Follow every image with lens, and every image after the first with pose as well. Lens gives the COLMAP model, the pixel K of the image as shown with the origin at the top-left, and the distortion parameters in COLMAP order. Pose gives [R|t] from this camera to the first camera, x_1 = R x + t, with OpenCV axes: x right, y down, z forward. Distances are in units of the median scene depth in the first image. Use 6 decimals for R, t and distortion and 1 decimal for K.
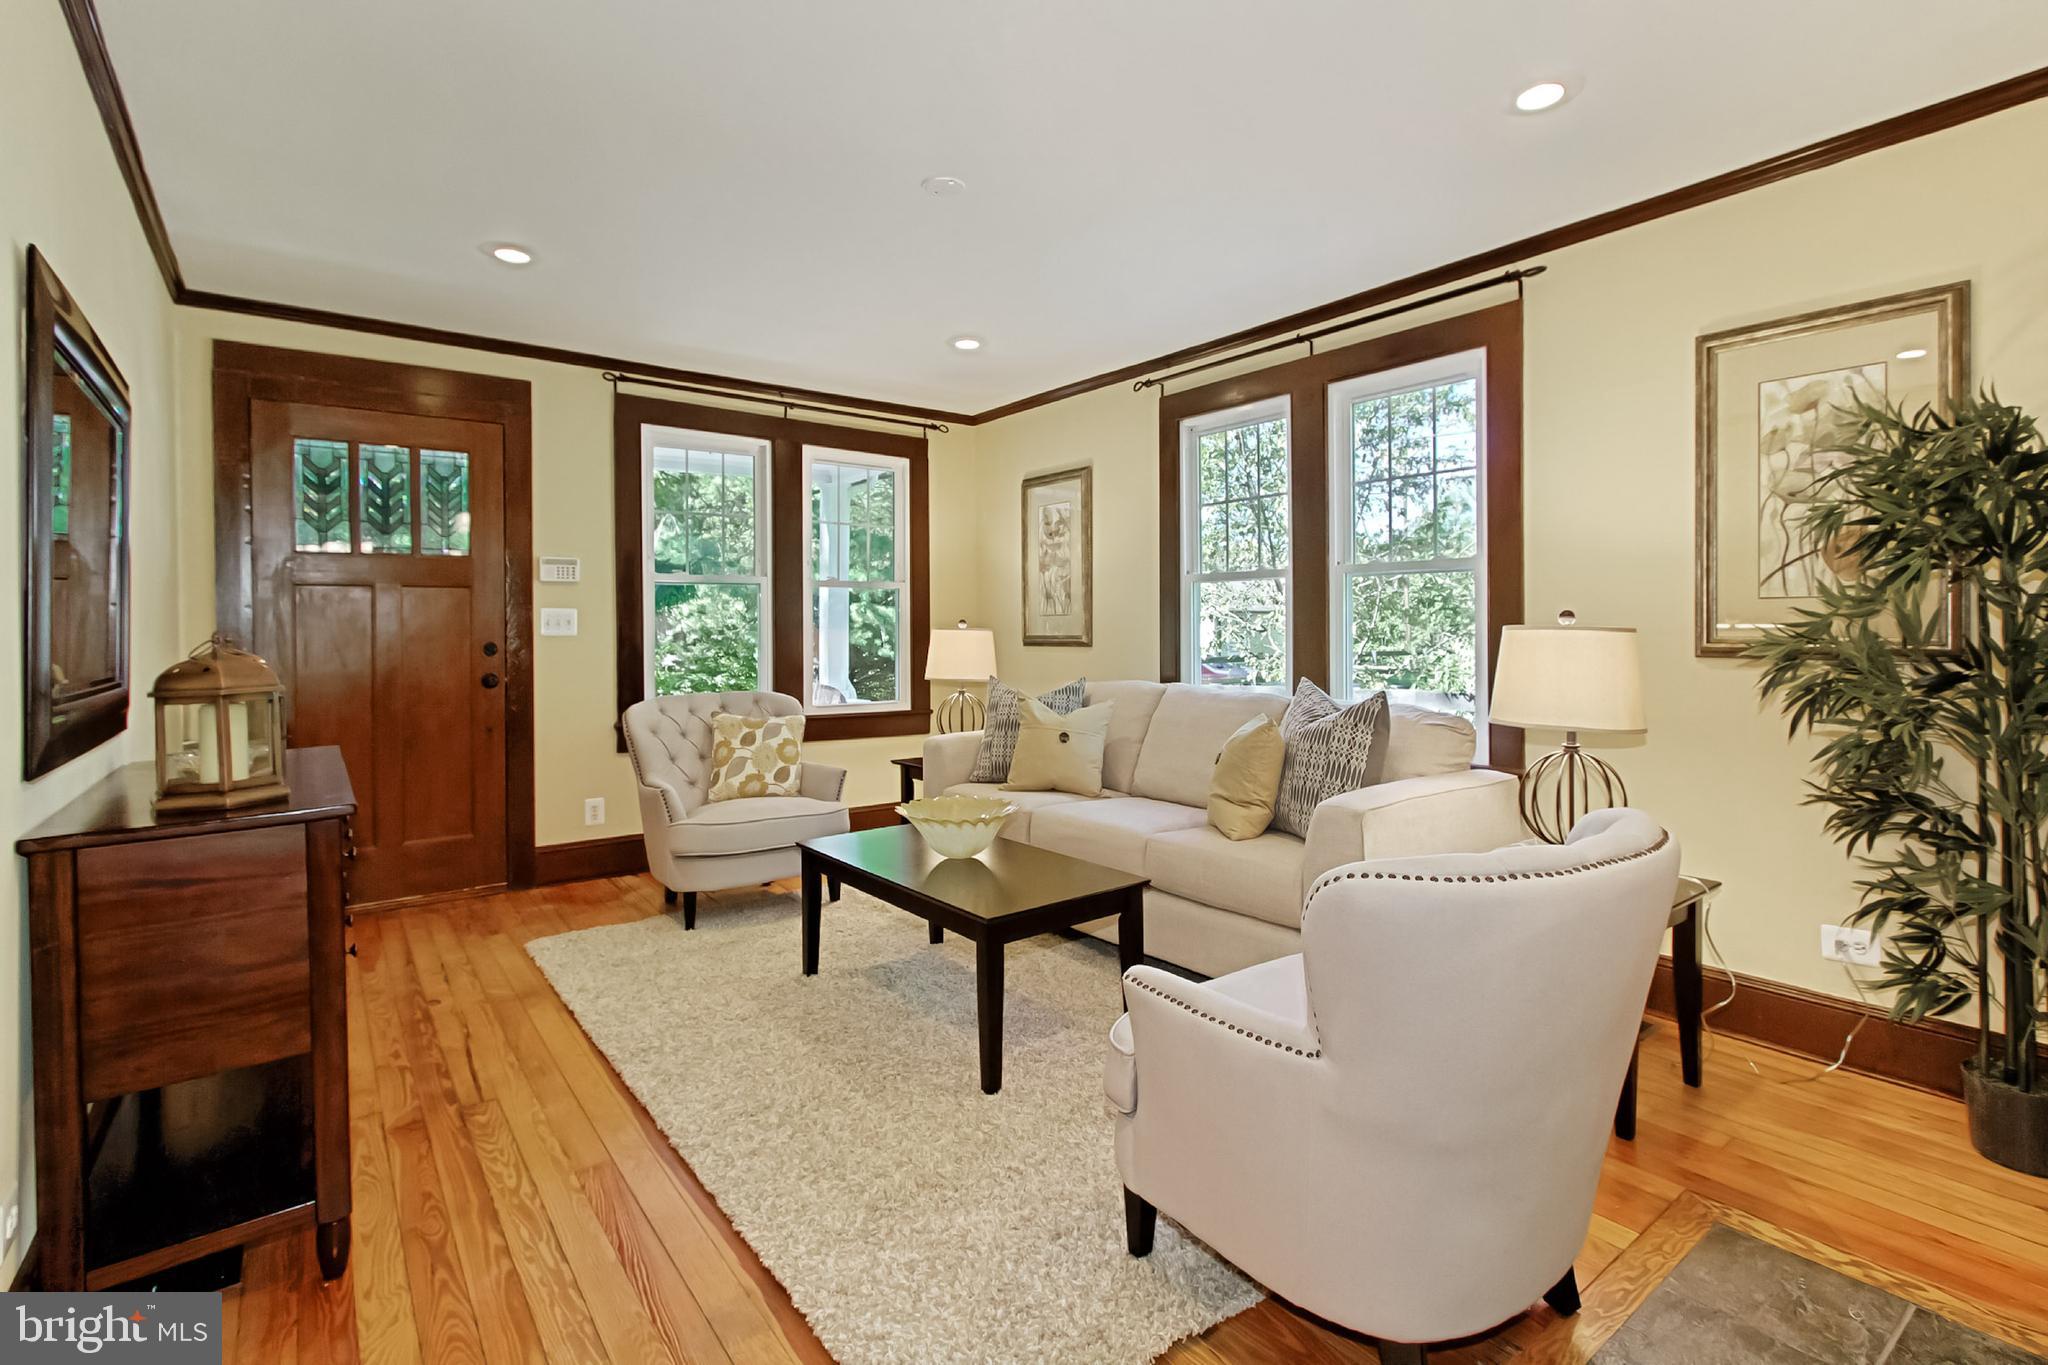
lens RADIAL K [[969.1, 0, 1077.2], [0, 969.1, 626.0], [0, 0, 1]] dist [0.002336, 0.000217]
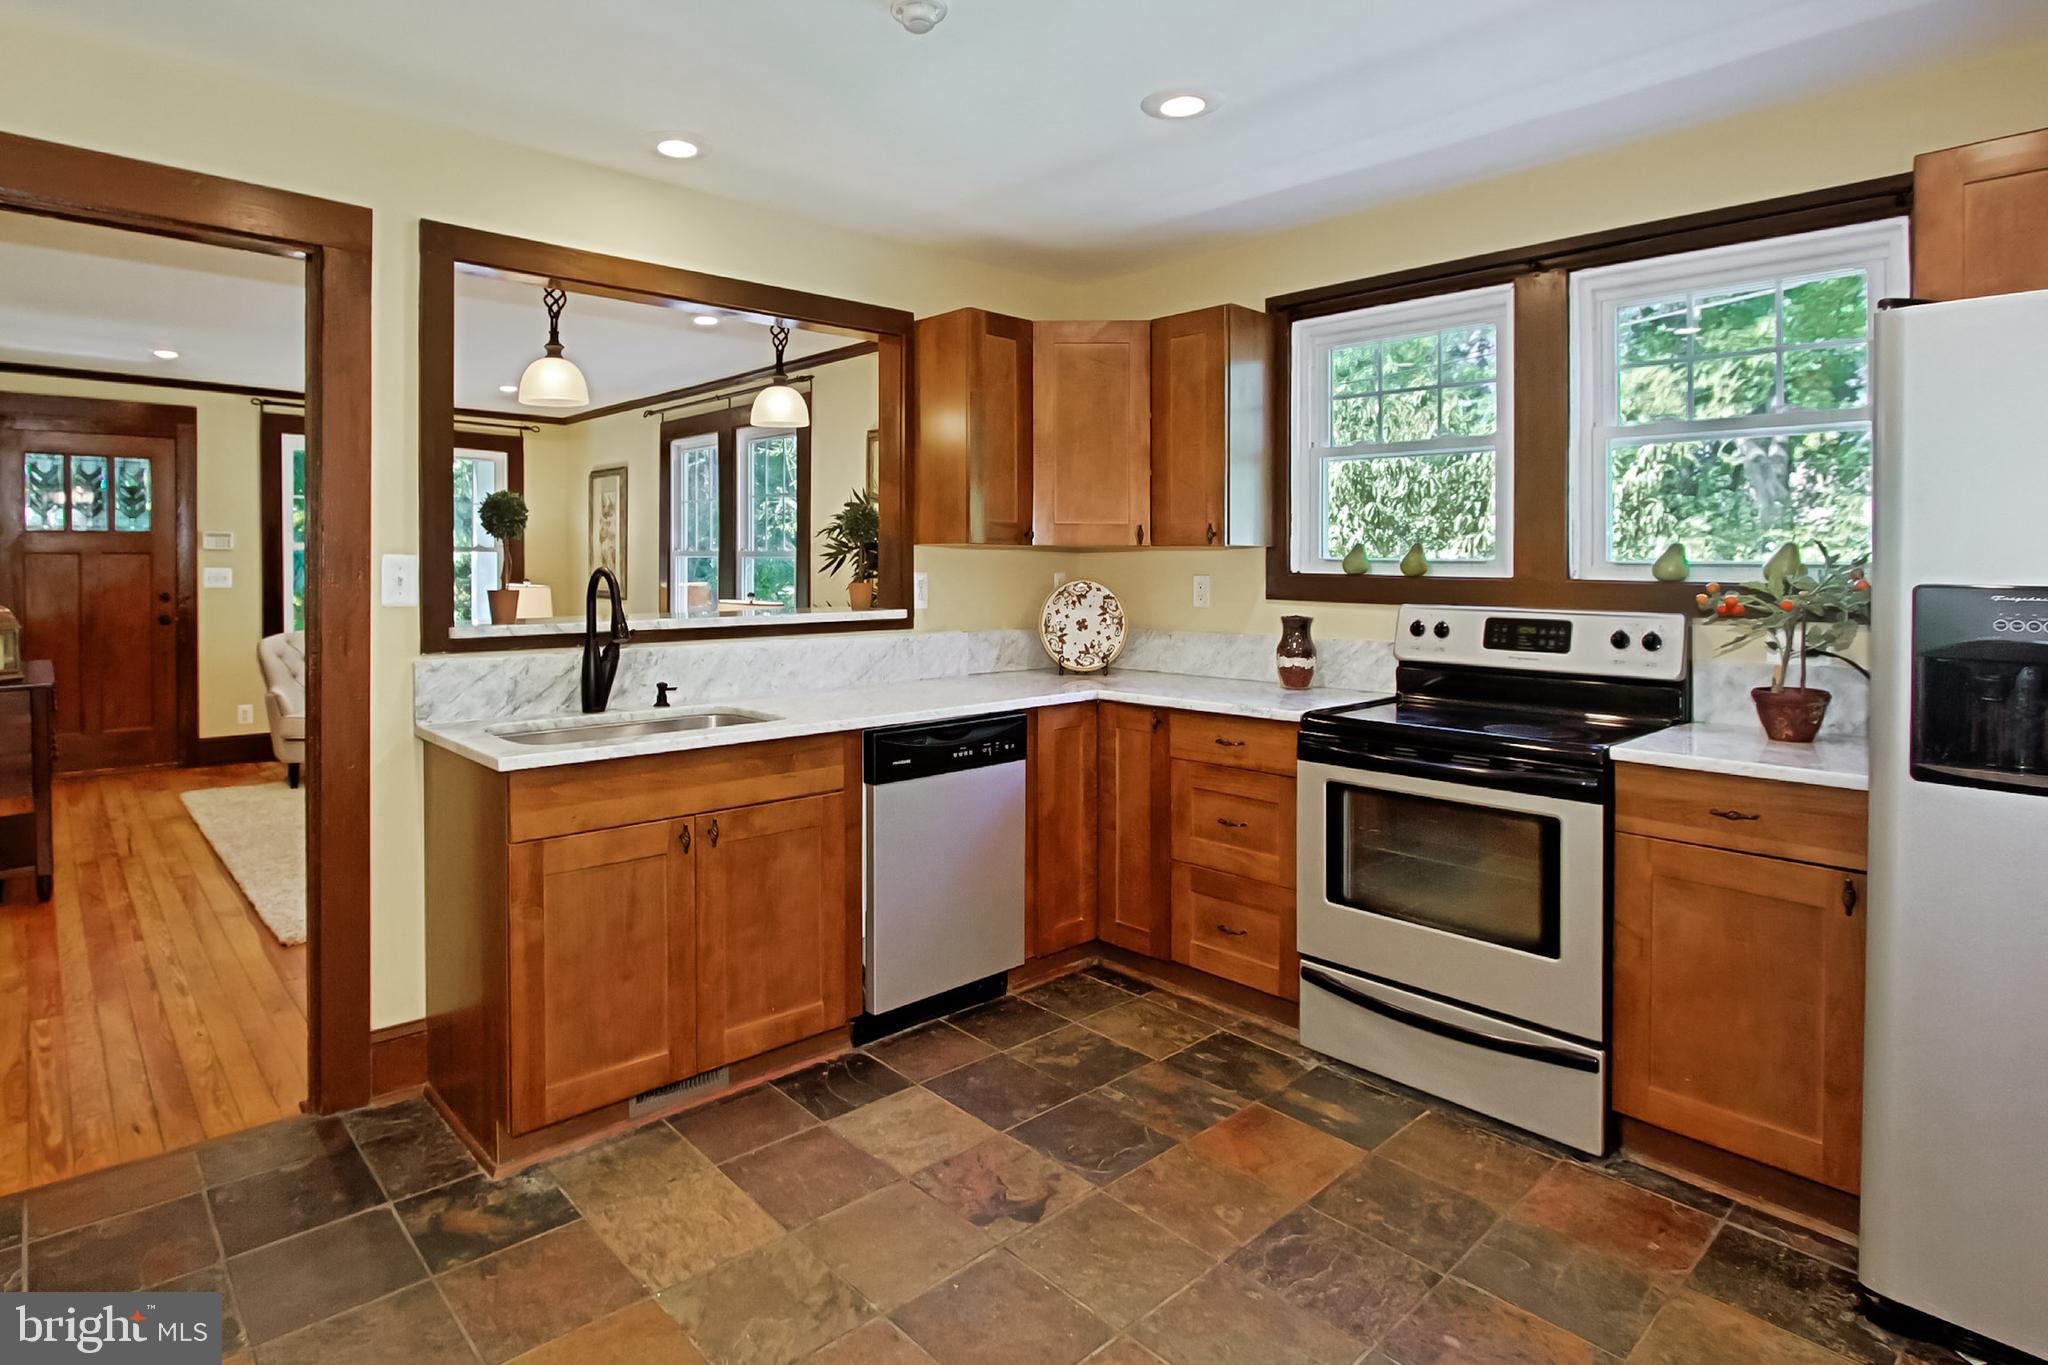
lens RADIAL K [[1063.5, 0, 960.5], [0, 1063.5, 577.9], [0, 0, 1]] dist [-0.019097, -0.000034]
pose [[0.998637, 0.015527, 0.049826, 0.490808], [-0.016276, 0.999760, 0.014659, -0.046977], [-0.049586, -0.015450, 0.998650, -0.607119]]
